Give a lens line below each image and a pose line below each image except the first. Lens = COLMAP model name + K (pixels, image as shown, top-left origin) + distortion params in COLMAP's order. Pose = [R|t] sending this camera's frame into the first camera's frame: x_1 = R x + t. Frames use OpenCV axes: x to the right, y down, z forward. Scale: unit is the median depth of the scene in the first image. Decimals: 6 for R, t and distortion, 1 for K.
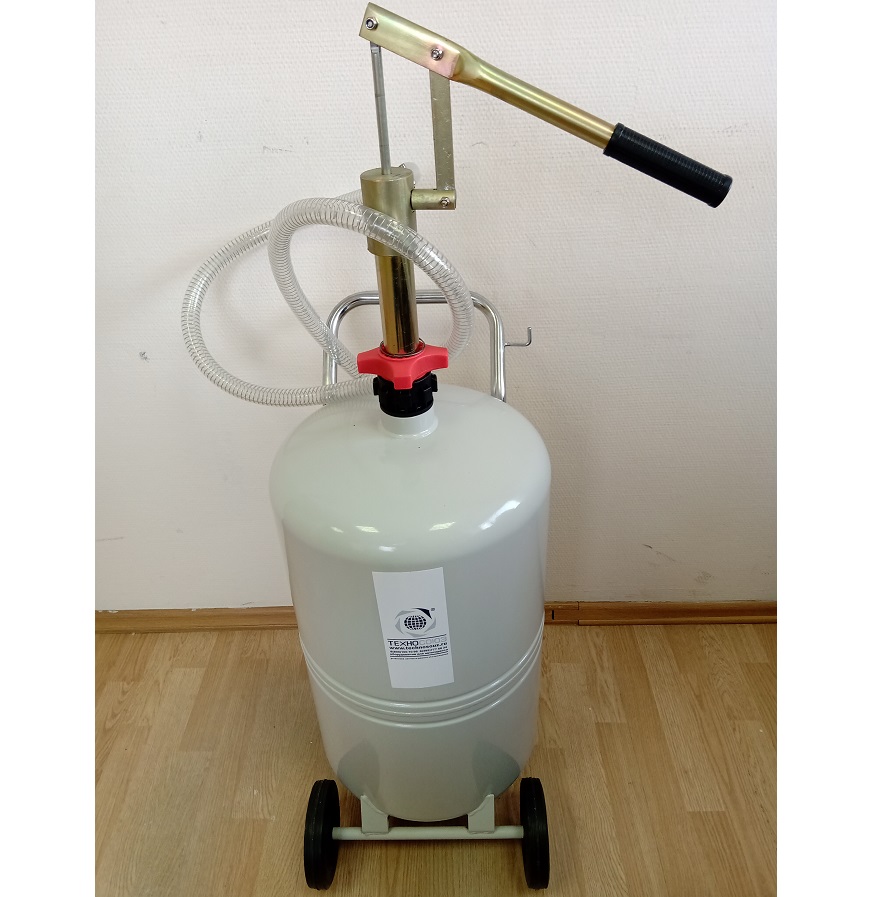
lens RADIAL K [[703.1, 0, 429.6], [0, 703.1, 439.4], [0, 0, 1]] dist [0.030658, -0.052040]
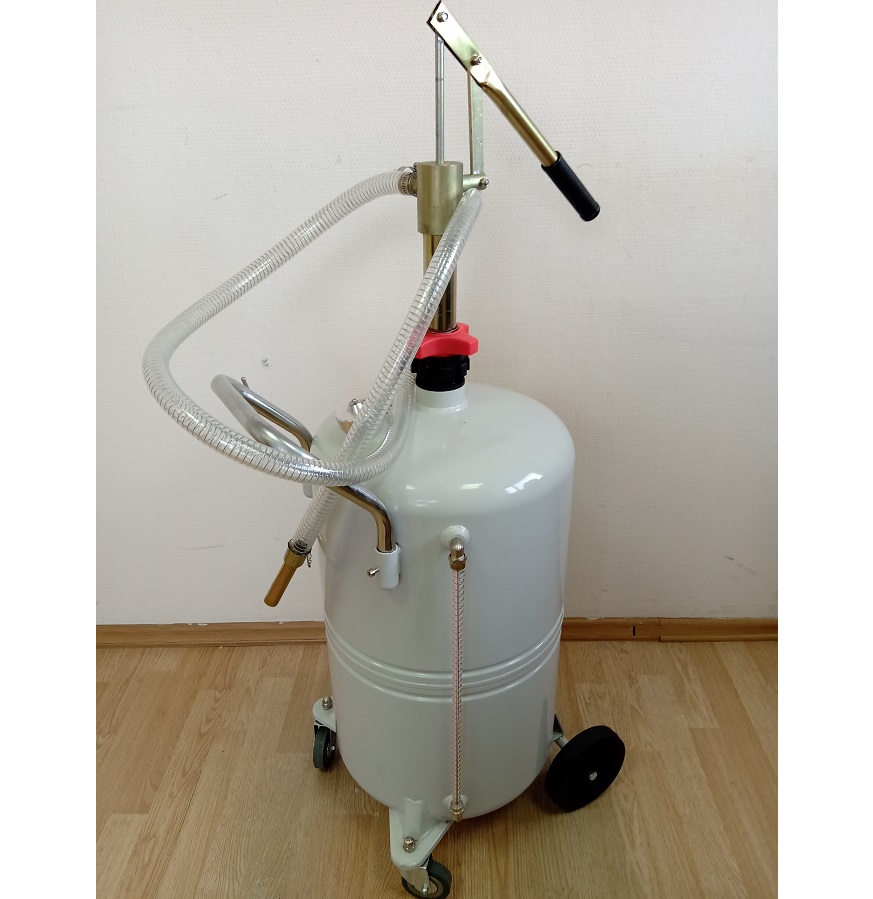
lens RADIAL K [[704.7, 0, 435.4], [0, 704.7, 440.7], [0, 0, 1]] dist [0.030658, -0.052040]
pose [[0.999955, 0.004539, -0.008333, -0.118837], [-0.005553, 0.992016, -0.125993, 0.122739], [0.007694, 0.126034, 0.991996, -0.053861]]
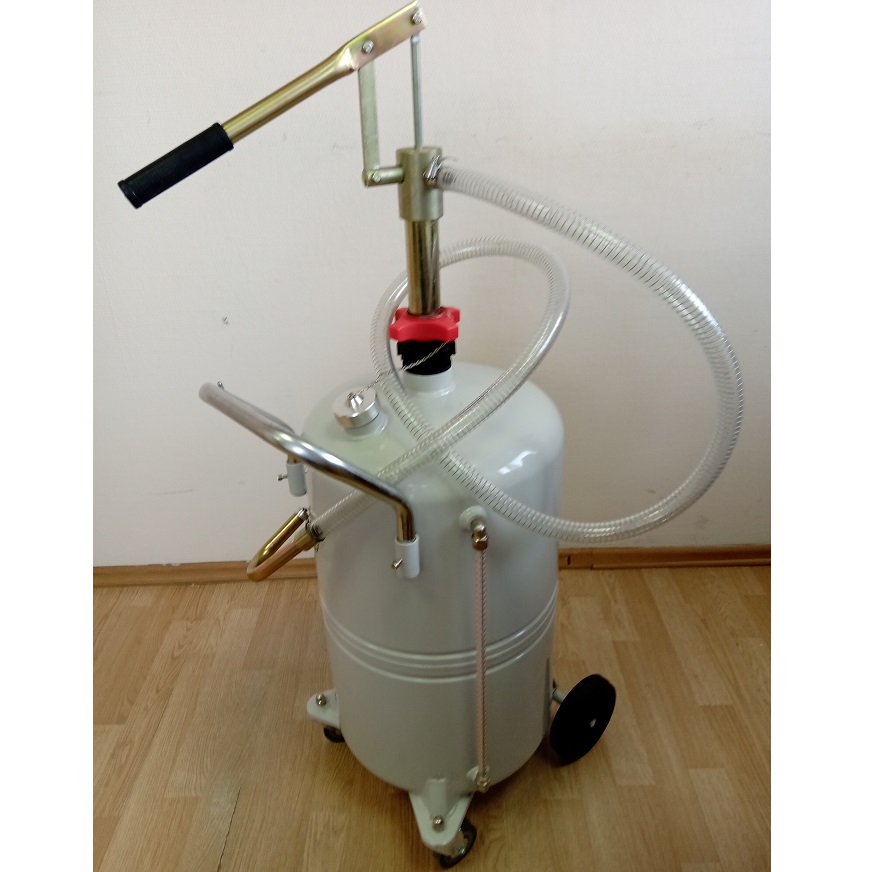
lens RADIAL K [[699.6, 0, 426.7], [0, 699.6, 412.4], [0, 0, 1]] dist [0.058623, -0.092241]
pose [[0.999858, -0.016819, -0.001177, -0.051935], [0.016506, 0.990717, -0.134934, 0.186203], [0.003436, 0.134895, 0.990854, -0.157238]]
